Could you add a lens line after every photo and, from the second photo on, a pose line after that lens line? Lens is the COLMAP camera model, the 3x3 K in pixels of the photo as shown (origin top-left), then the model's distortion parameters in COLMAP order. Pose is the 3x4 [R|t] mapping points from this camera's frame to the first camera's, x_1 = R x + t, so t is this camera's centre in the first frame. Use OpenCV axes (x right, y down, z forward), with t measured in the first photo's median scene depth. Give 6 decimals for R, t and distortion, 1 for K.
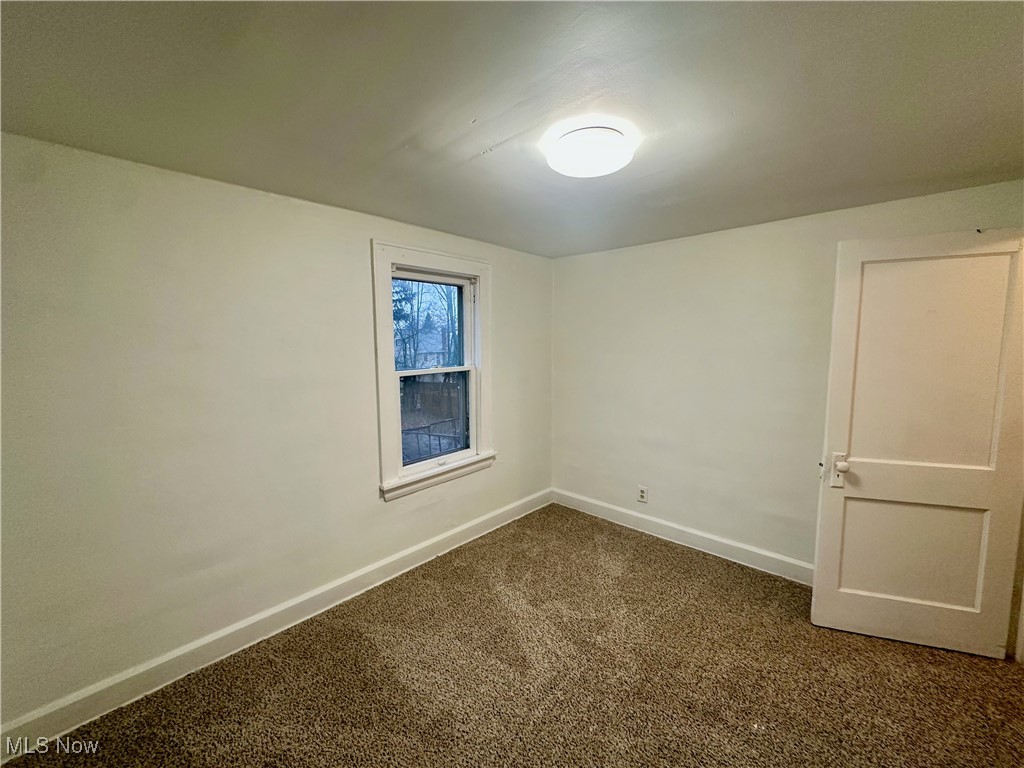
lens RADIAL K [[406.4, 0, 513.3], [0, 406.4, 383.3], [0, 0, 1]] dist [-0.001368, -0.000098]
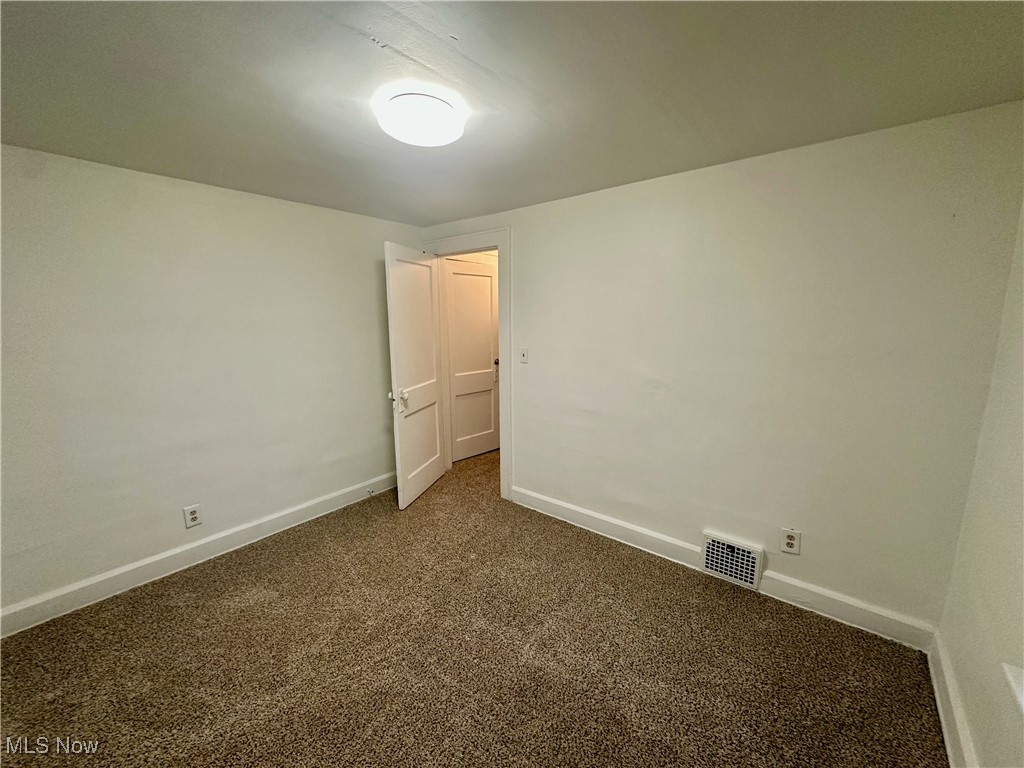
lens RADIAL K [[406.4, 0, 513.3], [0, 406.4, 383.3], [0, 0, 1]] dist [-0.001368, -0.000098]
pose [[-0.059072, -0.162827, 0.984885, -0.539746], [0.108508, 0.979714, 0.168480, -0.042290], [-0.992339, 0.116821, -0.040206, 0.517767]]
